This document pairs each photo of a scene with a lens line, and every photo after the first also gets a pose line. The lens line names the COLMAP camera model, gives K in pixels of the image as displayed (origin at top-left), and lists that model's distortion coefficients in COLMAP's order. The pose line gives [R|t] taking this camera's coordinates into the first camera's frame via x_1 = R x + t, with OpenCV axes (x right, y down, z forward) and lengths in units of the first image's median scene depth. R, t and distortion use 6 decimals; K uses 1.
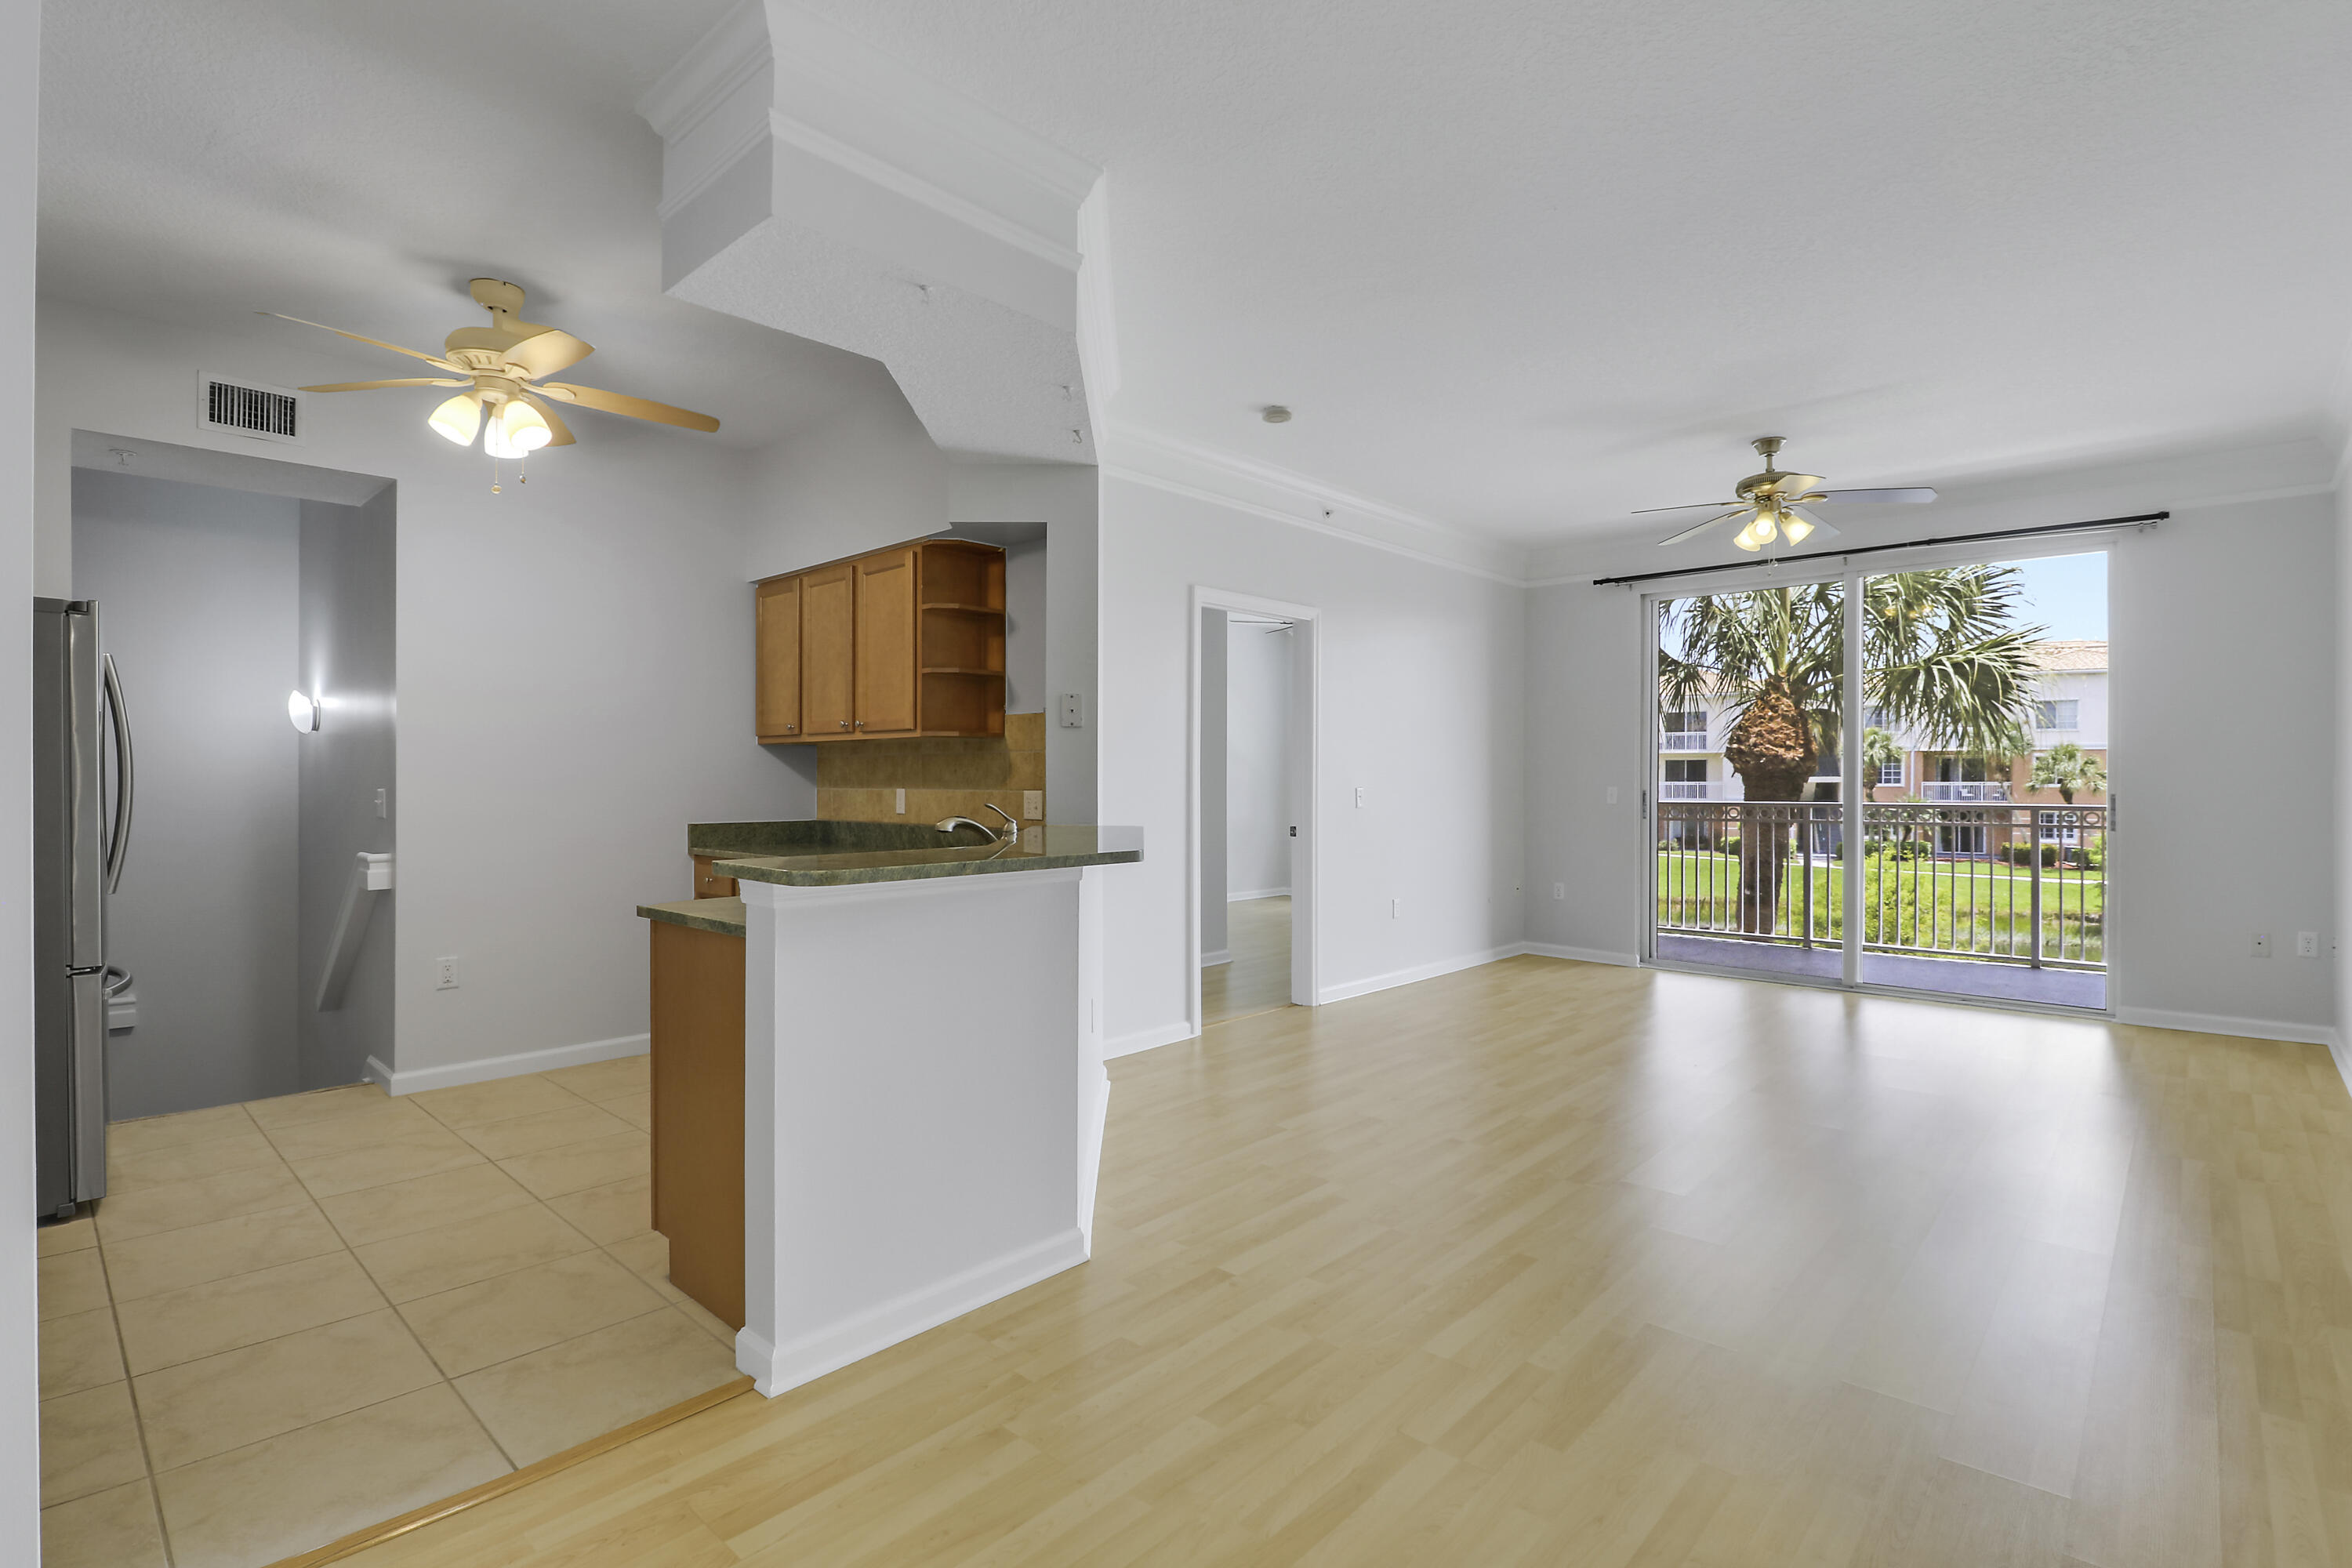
lens RADIAL K [[1108.7, 0, 1172.4], [0, 1108.7, 768.4], [0, 0, 1]] dist [-0.006225, -0.008586]
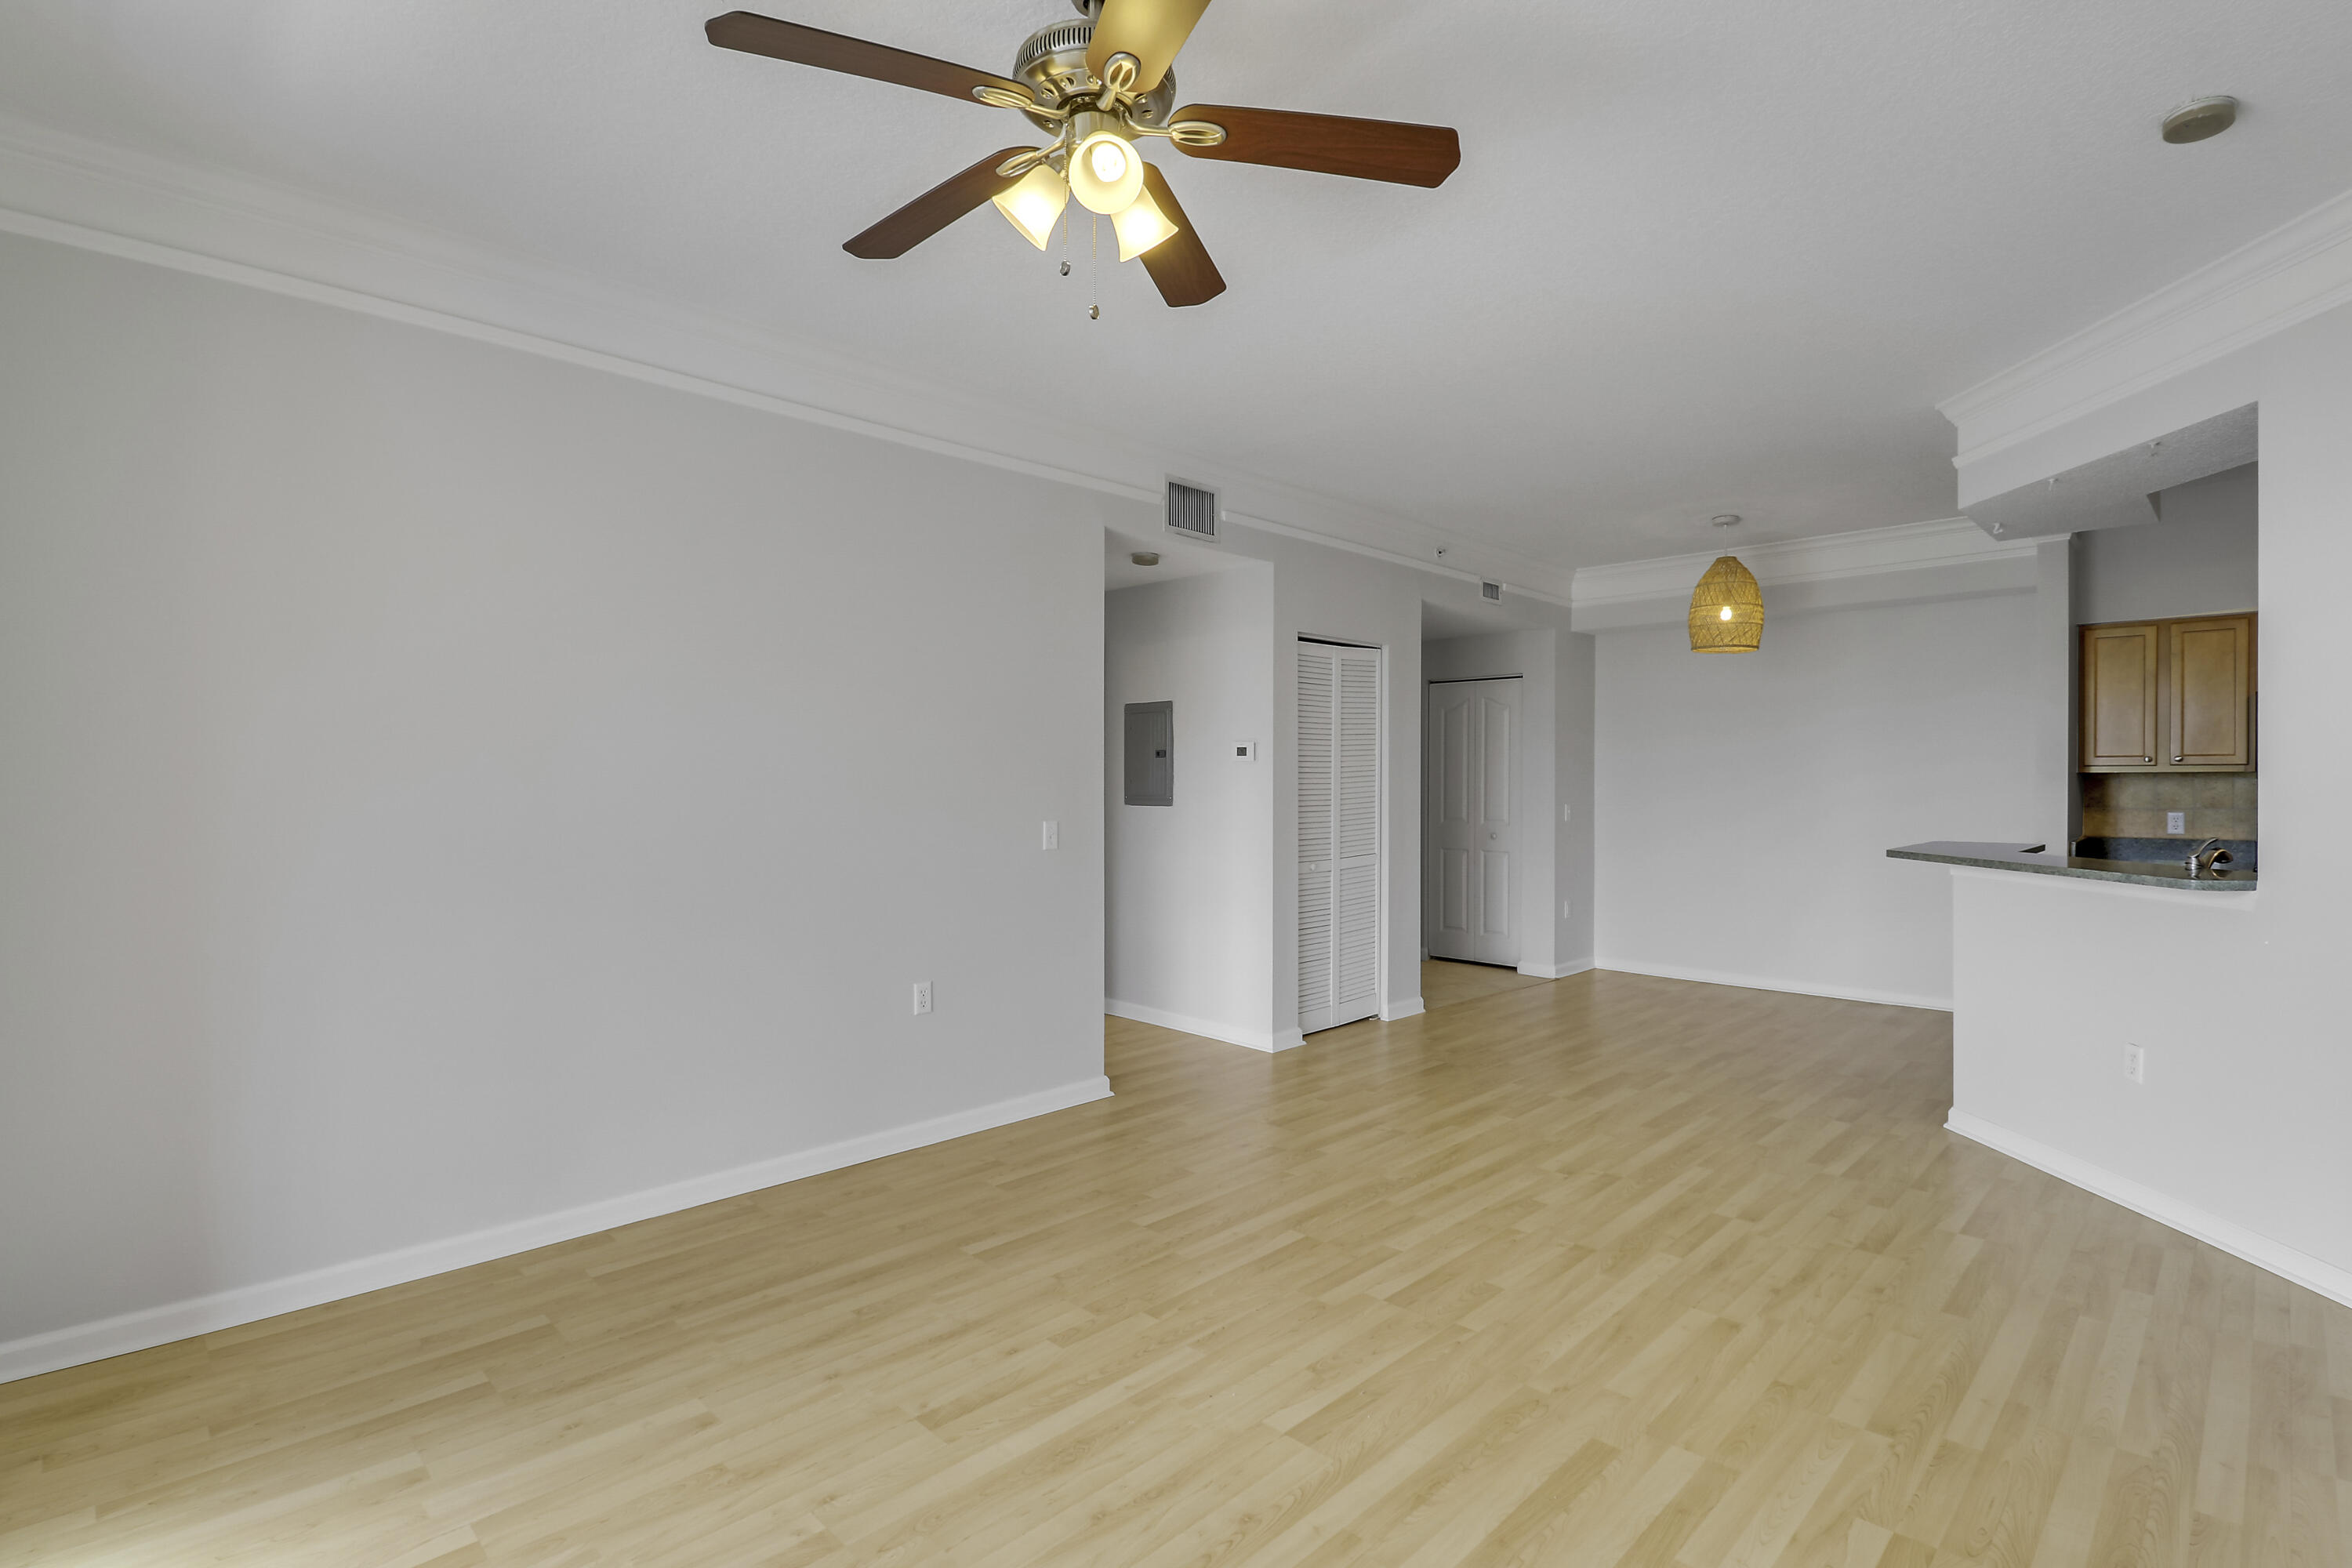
lens RADIAL K [[1108.7, 0, 1165.5], [0, 1108.7, 786.8], [0, 0, 1]] dist [-0.006225, -0.008586]
pose [[-0.999028, 0.001241, 0.044069, 0.498975], [0.001055, 0.999990, -0.004255, -0.008177], [-0.044074, -0.004204, -0.999019, 1.387264]]
